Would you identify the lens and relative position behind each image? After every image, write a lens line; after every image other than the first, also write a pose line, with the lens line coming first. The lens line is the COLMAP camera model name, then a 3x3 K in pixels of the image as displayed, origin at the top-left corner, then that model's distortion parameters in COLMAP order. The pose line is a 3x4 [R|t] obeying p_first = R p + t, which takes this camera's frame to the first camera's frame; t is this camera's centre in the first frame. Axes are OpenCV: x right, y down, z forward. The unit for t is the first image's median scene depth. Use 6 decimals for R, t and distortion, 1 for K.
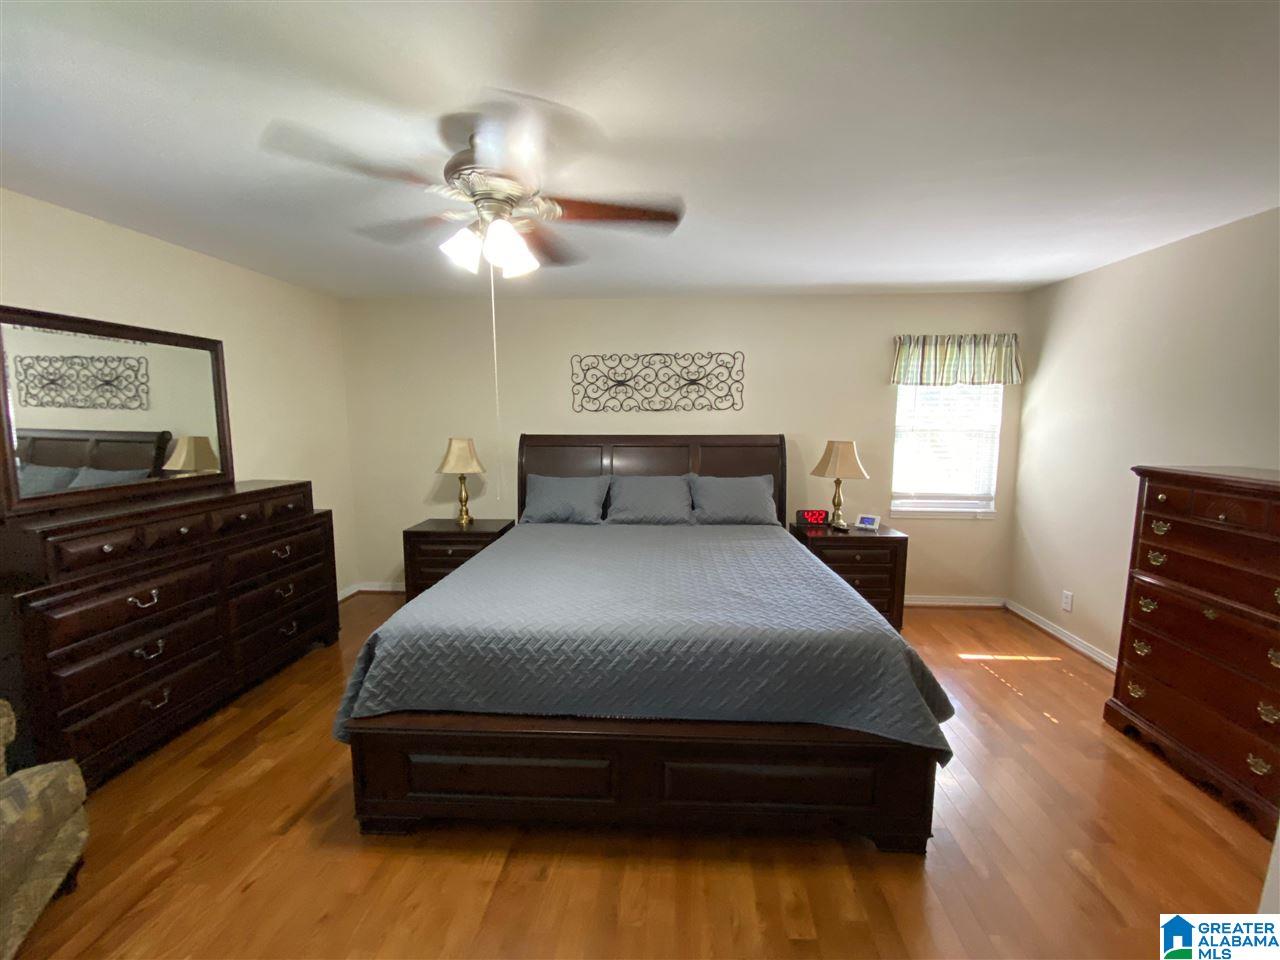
lens RADIAL K [[505.6, 0, 640.0], [0, 505.6, 480.0], [0, 0, 1]] dist [0.032858, -0.024486]
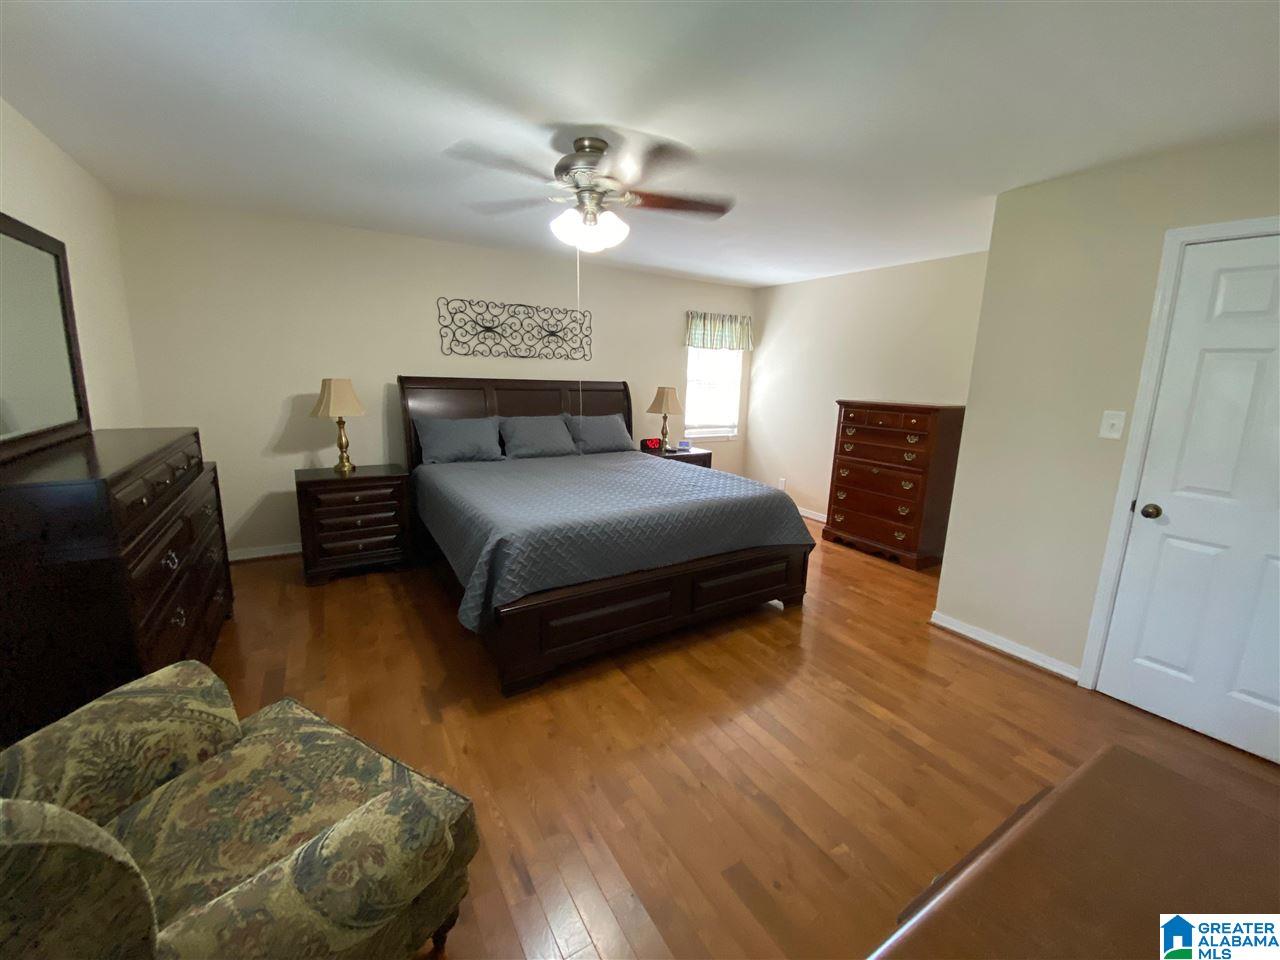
lens RADIAL K [[518.3, 0, 643.4], [0, 518.3, 467.6], [0, 0, 1]] dist [0.033706, -0.000179]
pose [[0.809603, -0.079027, 0.581633, -0.461388], [0.038711, 0.995927, 0.081433, 0.022296], [-0.585699, -0.043413, 0.809365, -0.092200]]
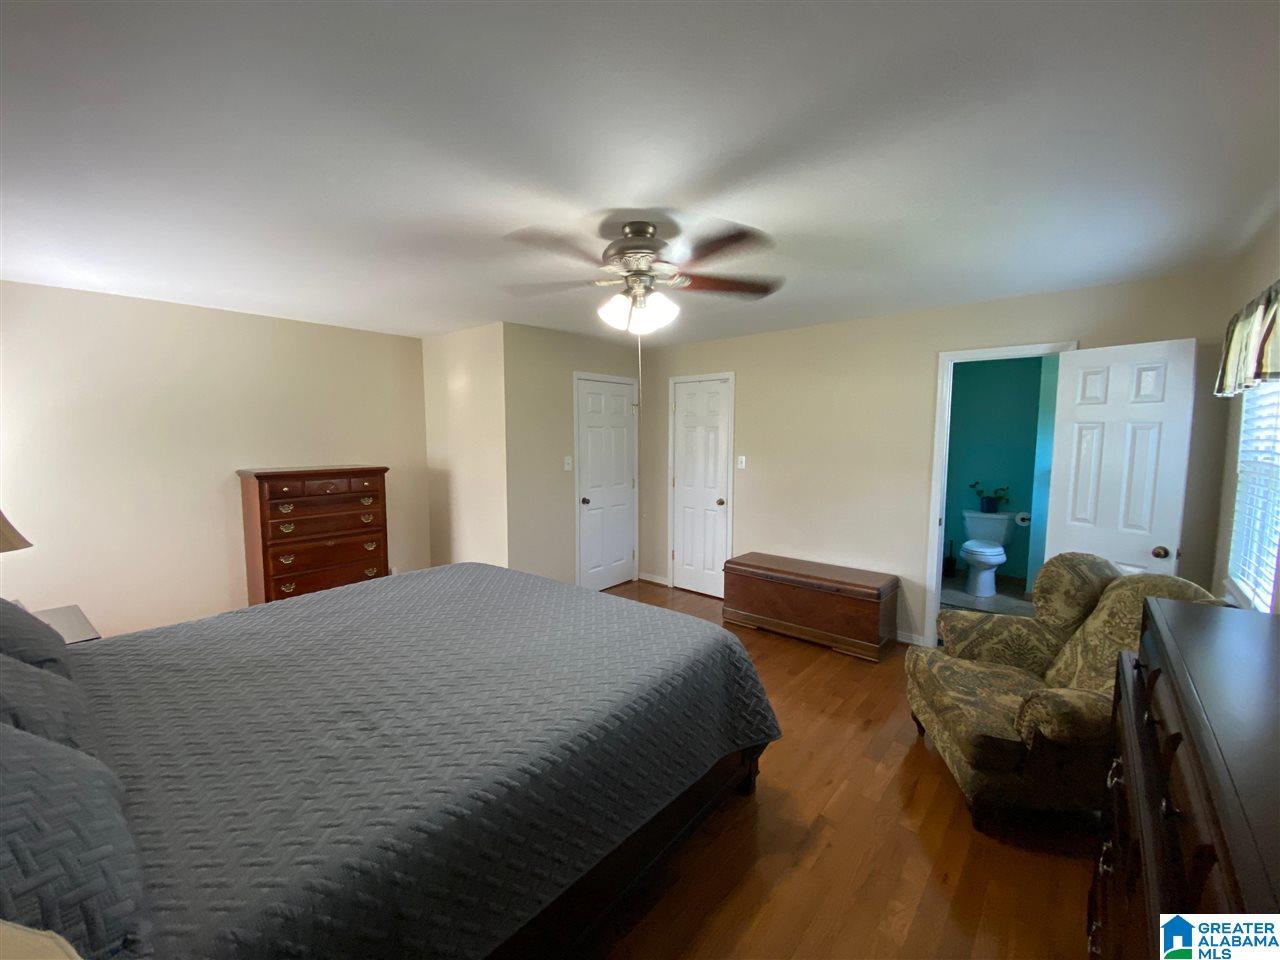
lens RADIAL K [[505.6, 0, 640.0], [0, 505.6, 480.0], [0, 0, 1]] dist [0.032858, -0.024486]
pose [[-0.801965, -0.045703, 0.595620, -0.481002], [0.077365, 0.980726, 0.179420, -0.114978], [-0.592340, 0.189969, -0.782972, 0.918629]]
